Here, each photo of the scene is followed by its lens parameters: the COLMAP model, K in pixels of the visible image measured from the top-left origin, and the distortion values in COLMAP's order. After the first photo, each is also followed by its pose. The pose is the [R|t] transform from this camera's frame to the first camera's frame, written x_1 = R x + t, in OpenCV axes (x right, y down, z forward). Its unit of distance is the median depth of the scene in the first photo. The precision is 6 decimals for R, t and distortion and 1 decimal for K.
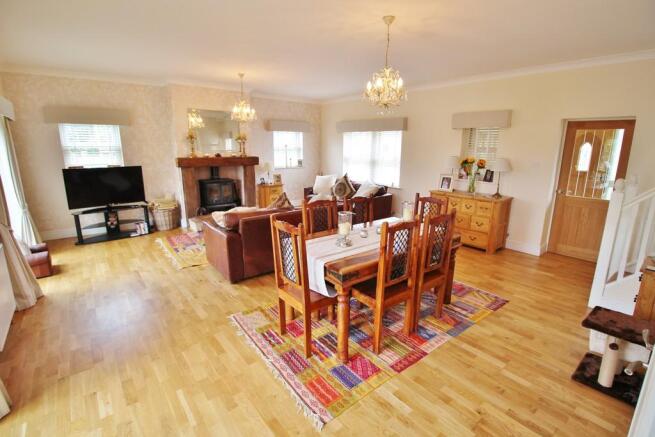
lens RADIAL K [[311.5, 0, 328.2], [0, 311.5, 217.7], [0, 0, 1]] dist [-0.003871, 0.000200]
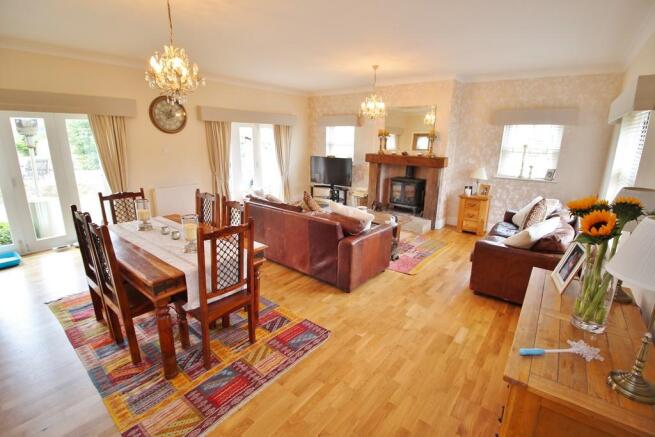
lens RADIAL K [[300.1, 0, 332.7], [0, 300.1, 214.6], [0, 0, 1]] dist [-0.009579, -0.006859]
pose [[0.230853, 0.239044, -0.943167, 0.556071], [-0.231410, 0.955025, 0.185409, -0.151090], [0.945070, 0.175456, 0.275787, 0.610482]]
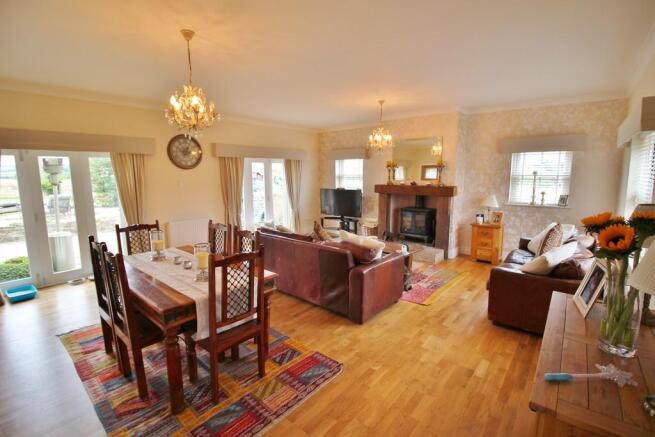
lens RADIAL K [[300.1, 0, 332.0], [0, 300.1, 215.2], [0, 0, 1]] dist [-0.009579, -0.006859]
pose [[0.198114, 0.129255, -0.971619, 0.559799], [-0.209912, 0.973864, 0.086752, -0.141993], [0.957438, 0.186768, 0.220069, 0.612583]]
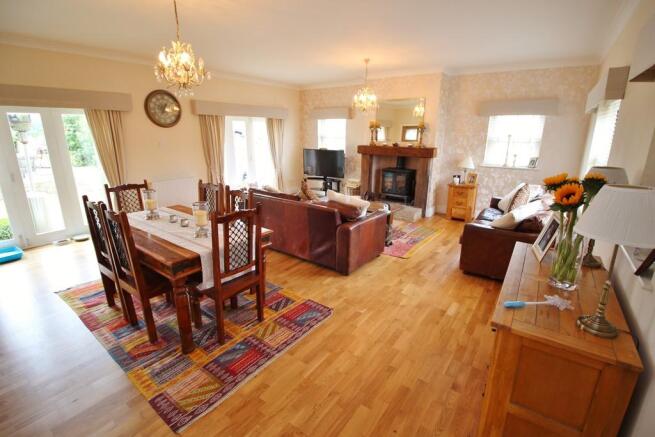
lens RADIAL K [[300.1, 0, 332.1], [0, 300.1, 214.9], [0, 0, 1]] dist [-0.009579, -0.006859]
pose [[0.266881, 0.251899, -0.930227, 0.584869], [-0.218694, 0.955885, 0.196104, -0.139418], [0.938588, 0.151099, 0.310196, 0.587572]]
